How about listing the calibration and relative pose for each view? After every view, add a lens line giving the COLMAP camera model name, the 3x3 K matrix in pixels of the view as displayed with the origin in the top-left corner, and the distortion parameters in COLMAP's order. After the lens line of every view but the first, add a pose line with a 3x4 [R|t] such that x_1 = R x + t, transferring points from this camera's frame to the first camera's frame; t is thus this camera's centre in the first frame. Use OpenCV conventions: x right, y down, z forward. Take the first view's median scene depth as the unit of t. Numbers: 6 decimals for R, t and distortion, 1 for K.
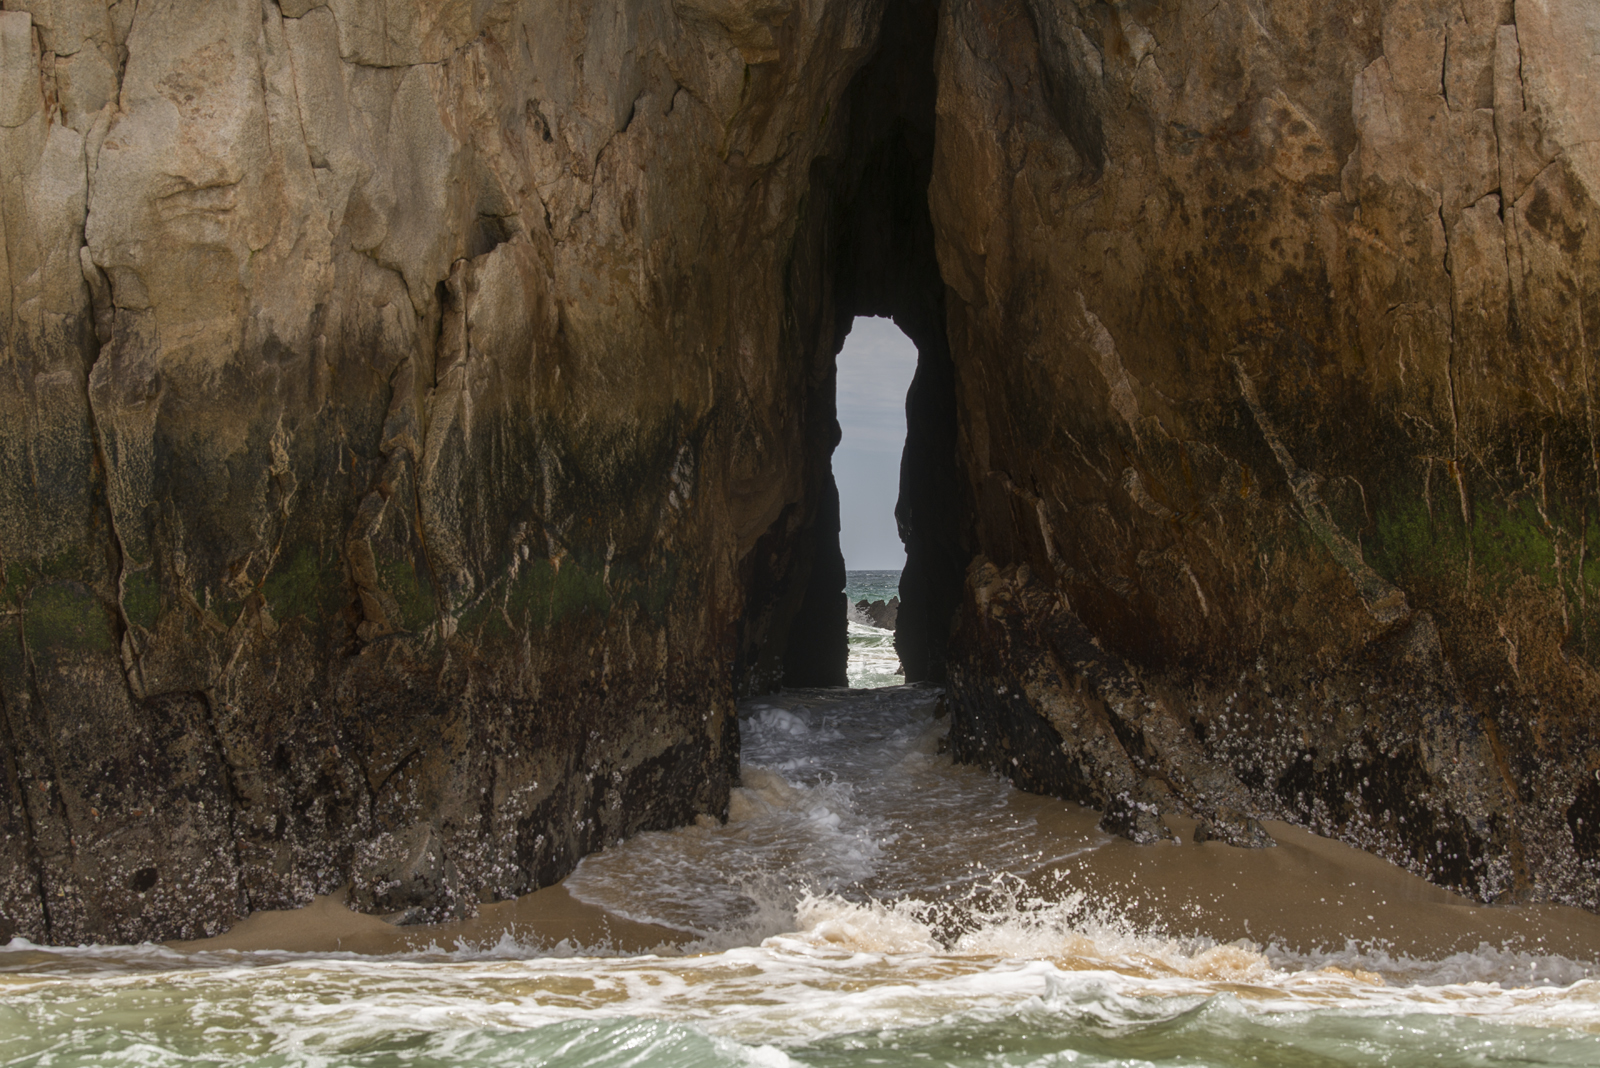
lens RADIAL K [[3048.3, 0, 796.3], [0, 3048.3, 531.4], [0, 0, 1]] dist [0.004752, 0.000000]
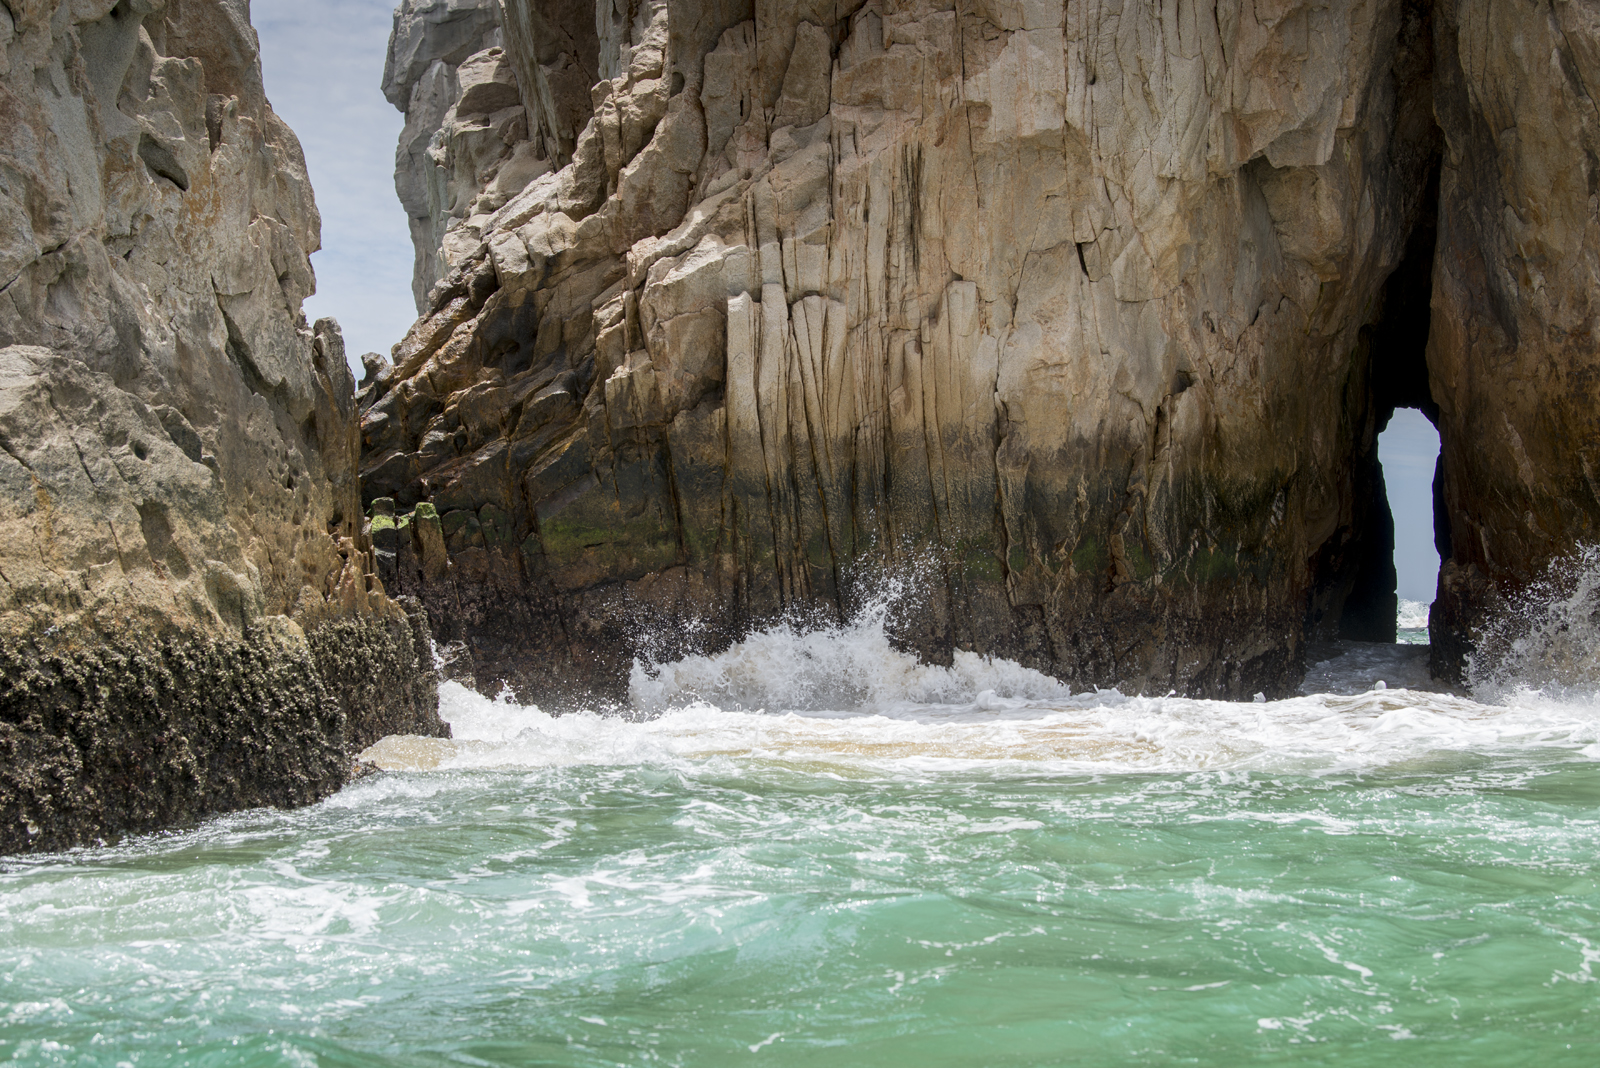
lens RADIAL K [[3048.3, 0, 792.2], [0, 3048.3, 521.4], [0, 0, 1]] dist [0.004752, 0.000000]
pose [[0.979994, 0.031180, -0.196567, 0.042156], [-0.033089, 0.999432, -0.006437, 0.013210], [0.196255, 0.012812, 0.980469, -0.980144]]
